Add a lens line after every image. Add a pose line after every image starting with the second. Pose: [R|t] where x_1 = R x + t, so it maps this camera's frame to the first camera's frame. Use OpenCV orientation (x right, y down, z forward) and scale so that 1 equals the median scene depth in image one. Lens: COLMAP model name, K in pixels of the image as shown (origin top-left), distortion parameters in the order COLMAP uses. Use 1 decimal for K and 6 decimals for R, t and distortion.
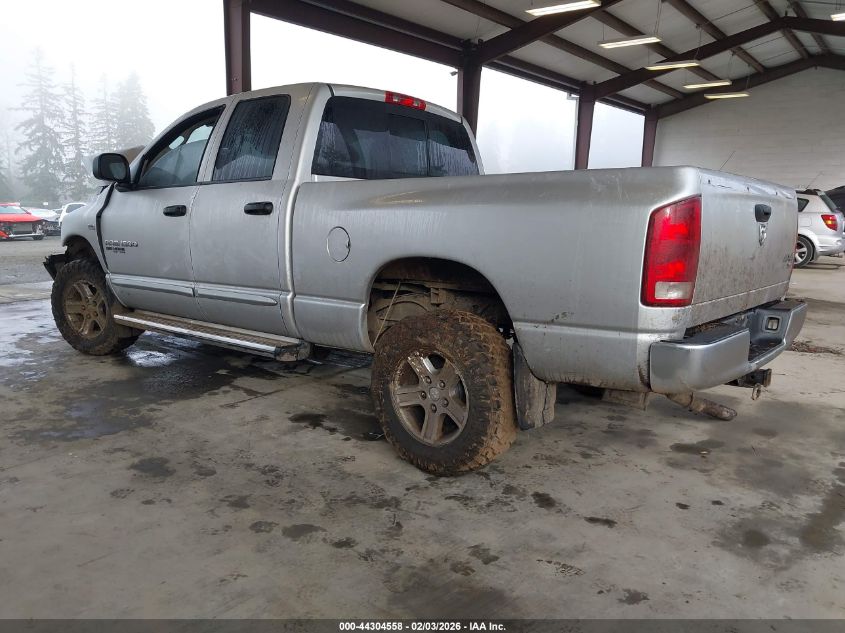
lens RADIAL K [[693.1, 0, 425.8], [0, 693.1, 316.9], [0, 0, 1]] dist [0.011642, 0.004068]
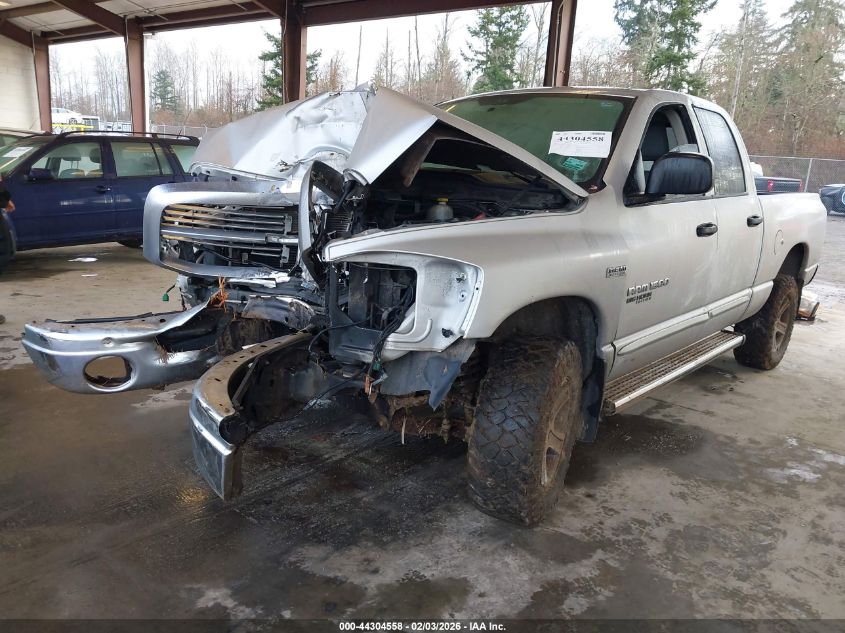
lens RADIAL K [[693.1, 0, 425.8], [0, 693.1, 316.9], [0, 0, 1]] dist [0.011642, 0.004068]
pose [[-0.022140, -0.217446, 0.975821, -1.235394], [0.090140, 0.971651, 0.218562, -0.272035], [-0.995683, 0.092800, -0.001911, 1.390036]]
